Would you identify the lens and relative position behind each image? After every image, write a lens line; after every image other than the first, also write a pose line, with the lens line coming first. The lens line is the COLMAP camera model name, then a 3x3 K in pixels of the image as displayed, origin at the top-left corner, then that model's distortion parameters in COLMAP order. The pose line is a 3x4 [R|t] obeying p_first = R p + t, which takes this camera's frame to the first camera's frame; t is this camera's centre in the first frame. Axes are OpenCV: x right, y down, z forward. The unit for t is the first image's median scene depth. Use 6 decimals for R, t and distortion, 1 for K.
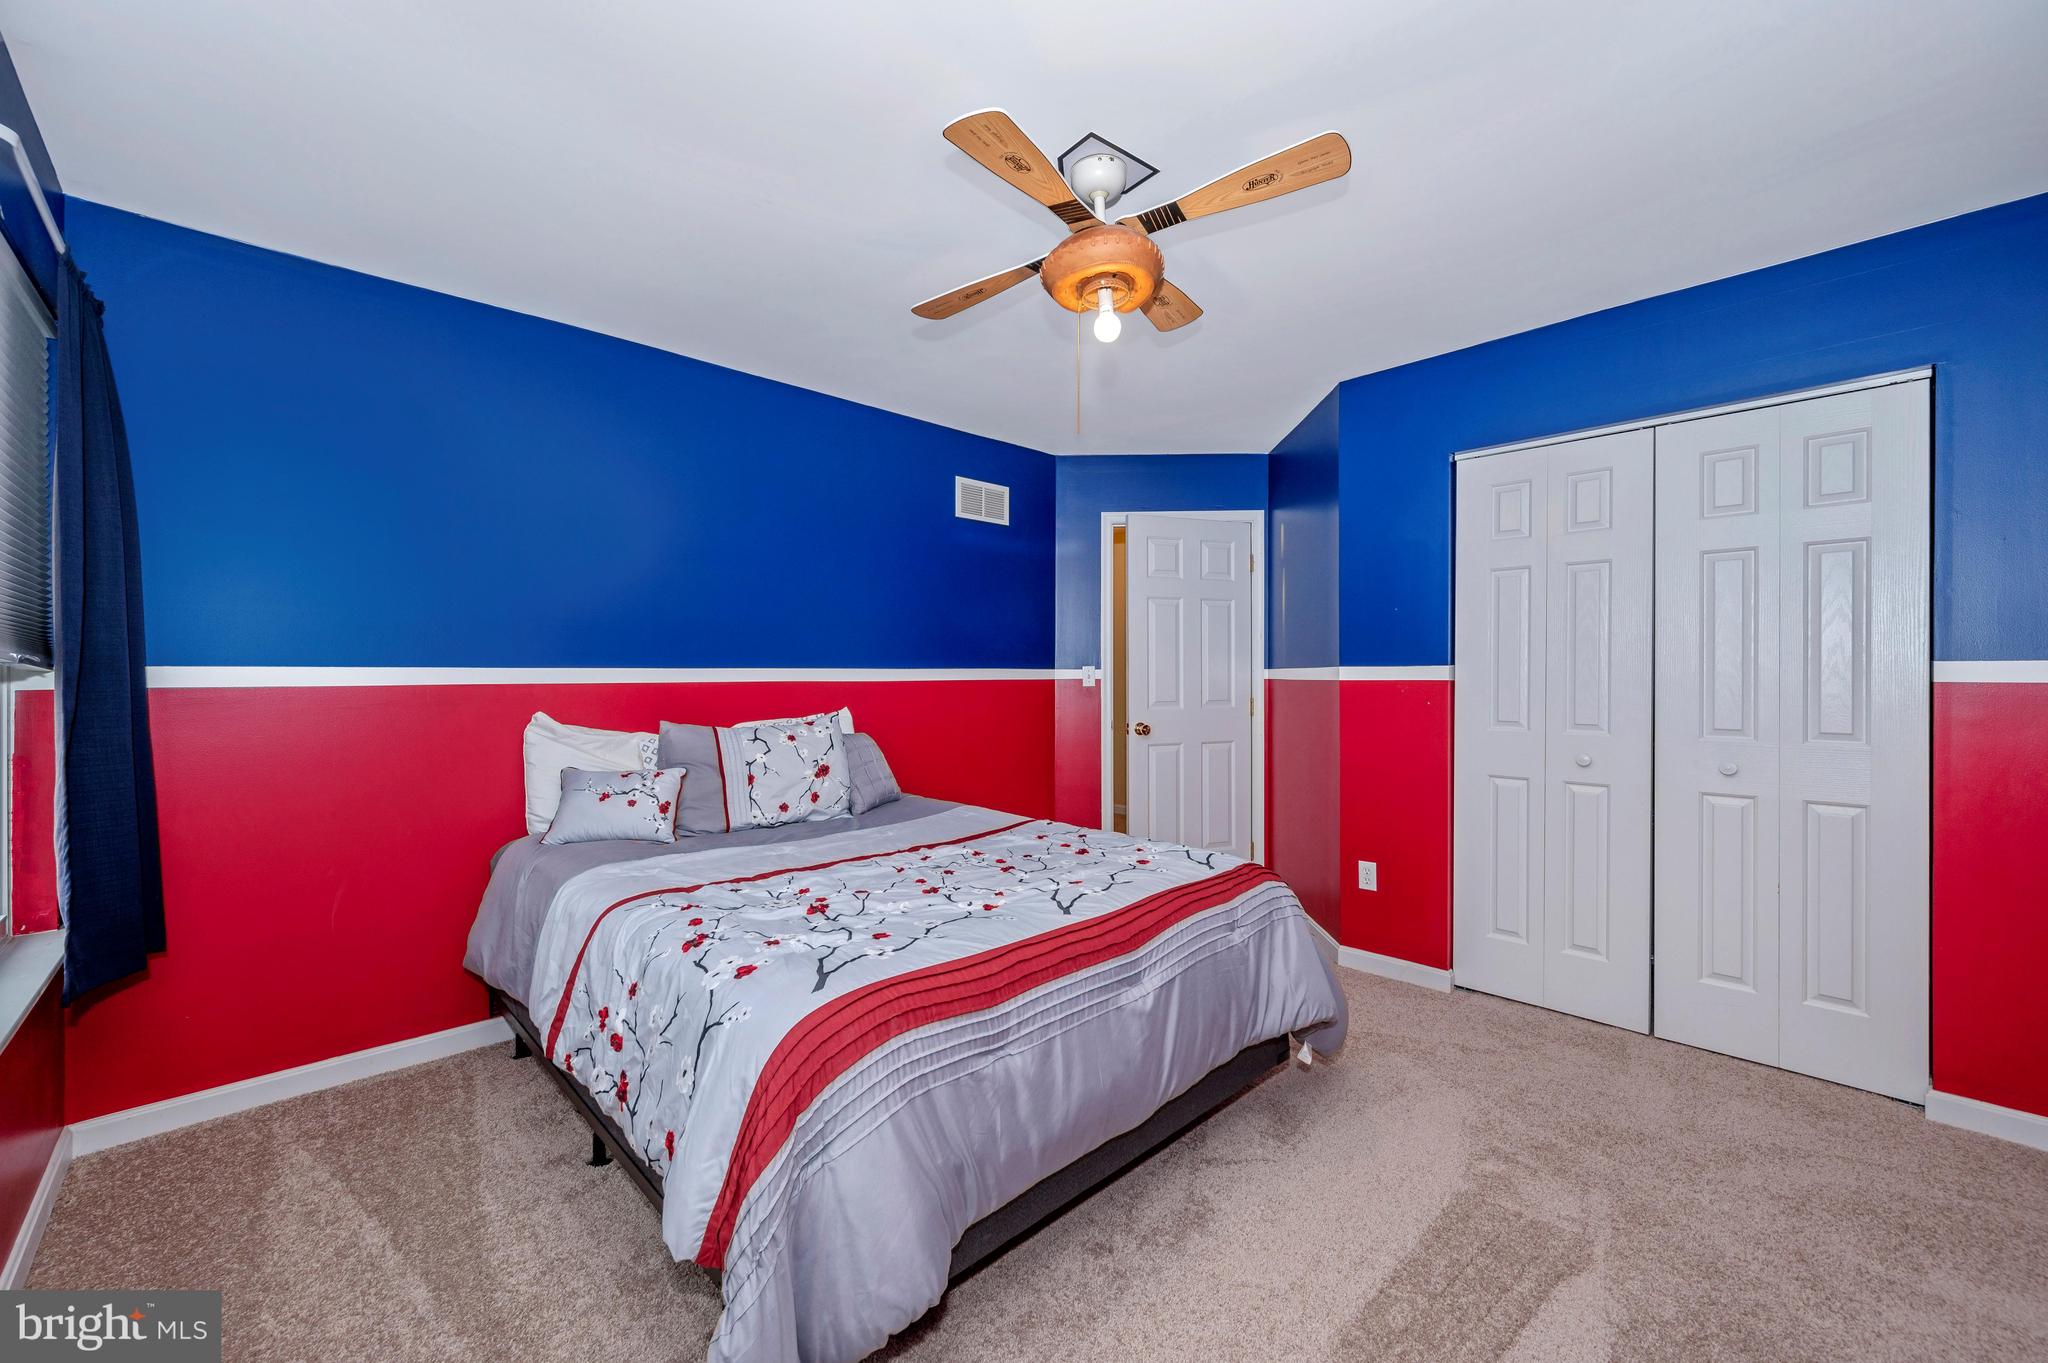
lens RADIAL K [[806.2, 0, 1024.0], [0, 806.2, 681.5], [0, 0, 1]] dist [-0.008289, -0.000021]
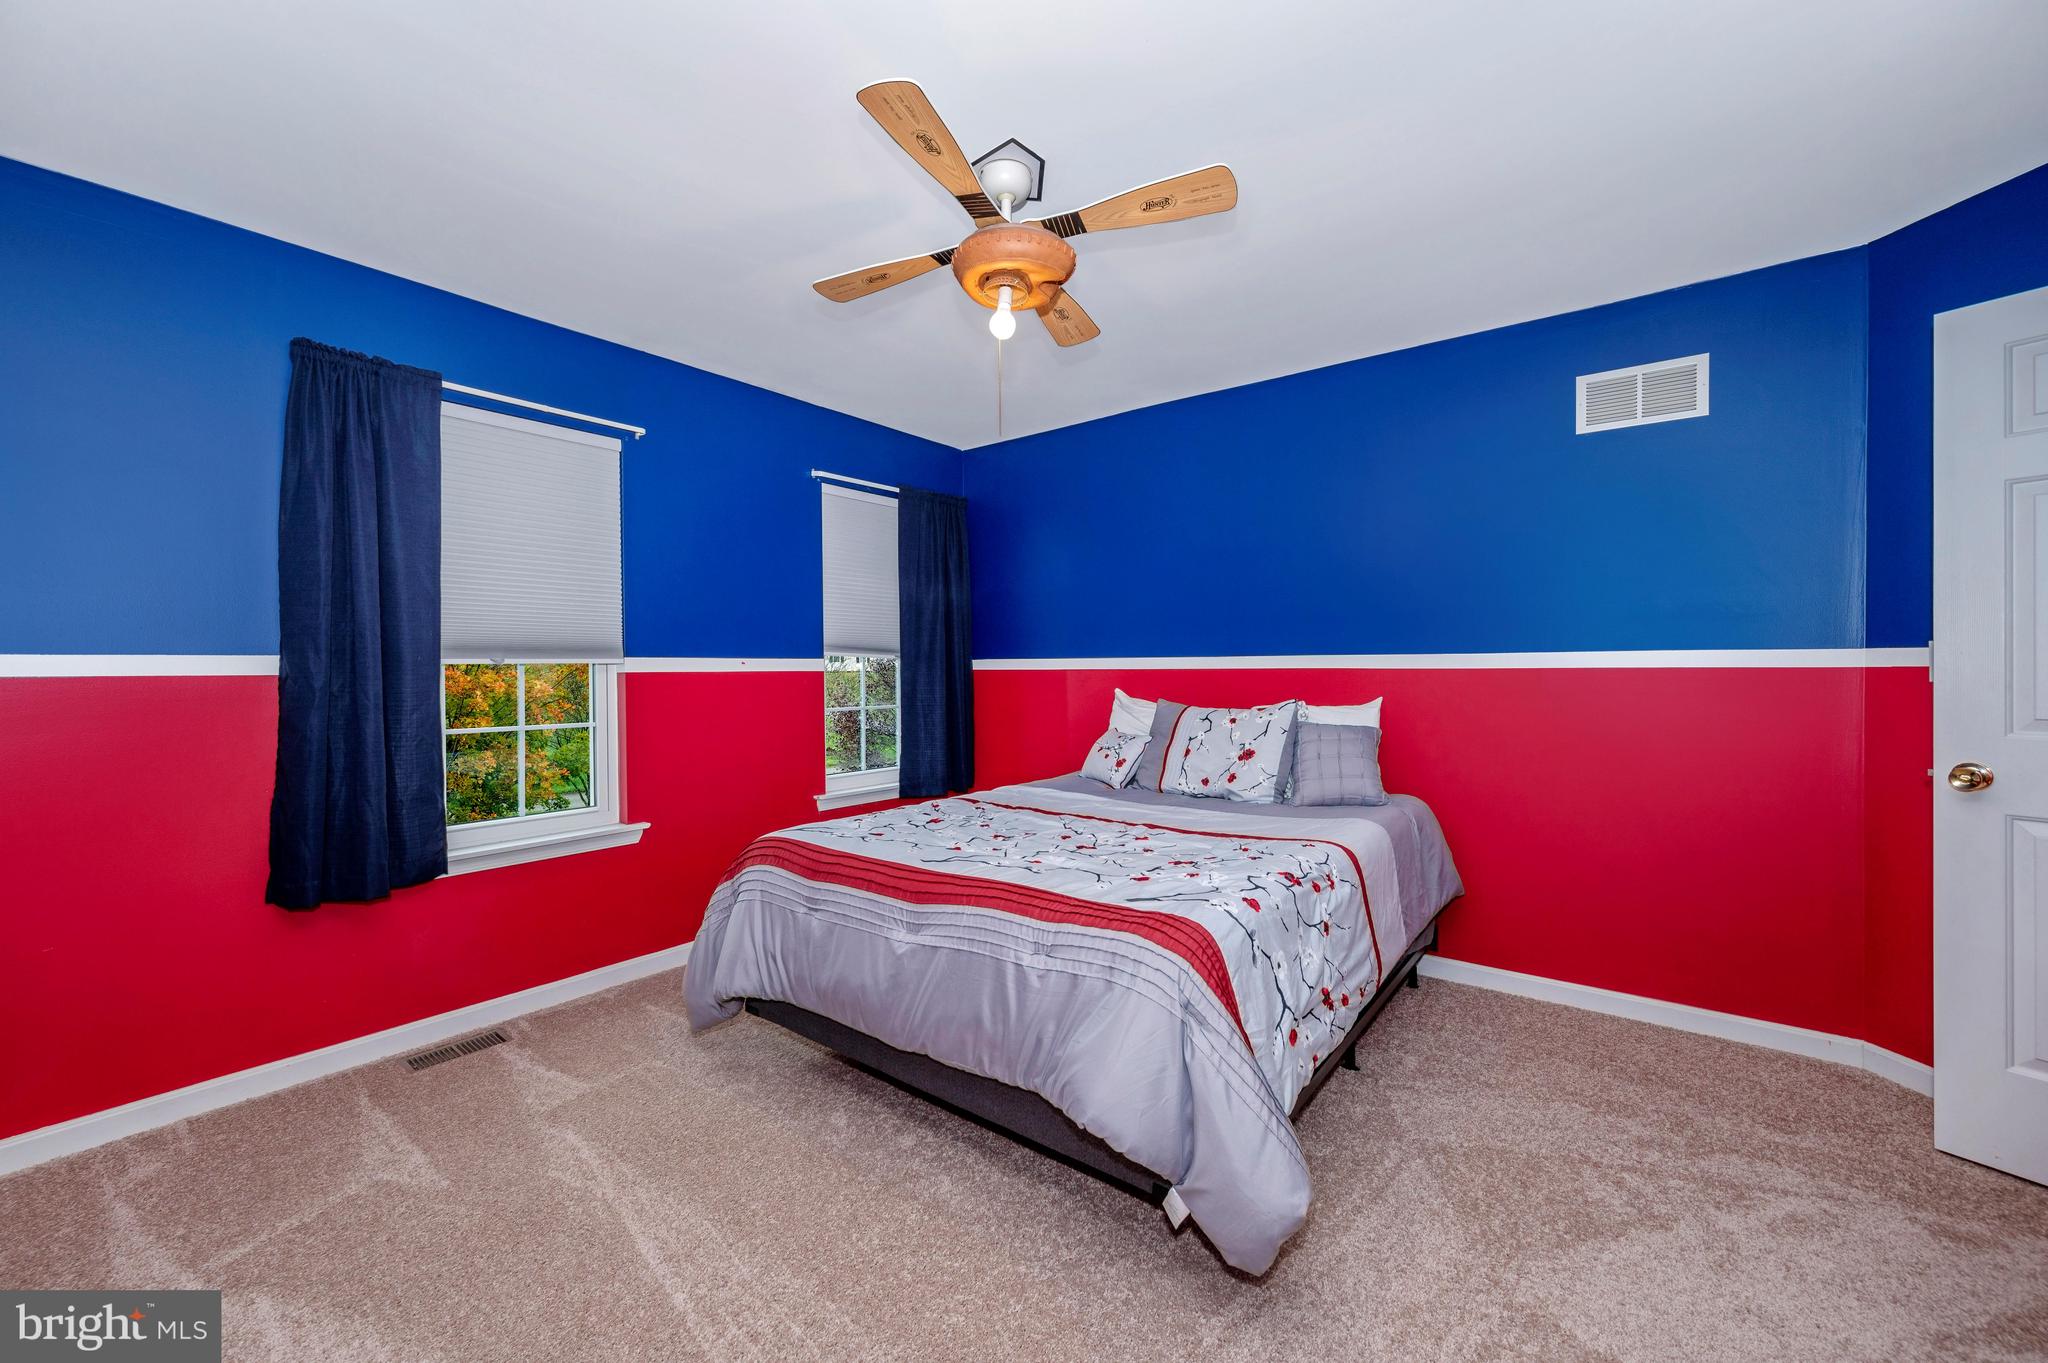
lens RADIAL K [[806.2, 0, 1024.0], [0, 806.2, 681.5], [0, 0, 1]] dist [-0.008289, -0.000021]
pose [[0.145596, 0.017720, -0.989185, 0.866530], [-0.004875, 0.999840, 0.017194, 0.000978], [0.989332, 0.002319, 0.145659, 0.670777]]
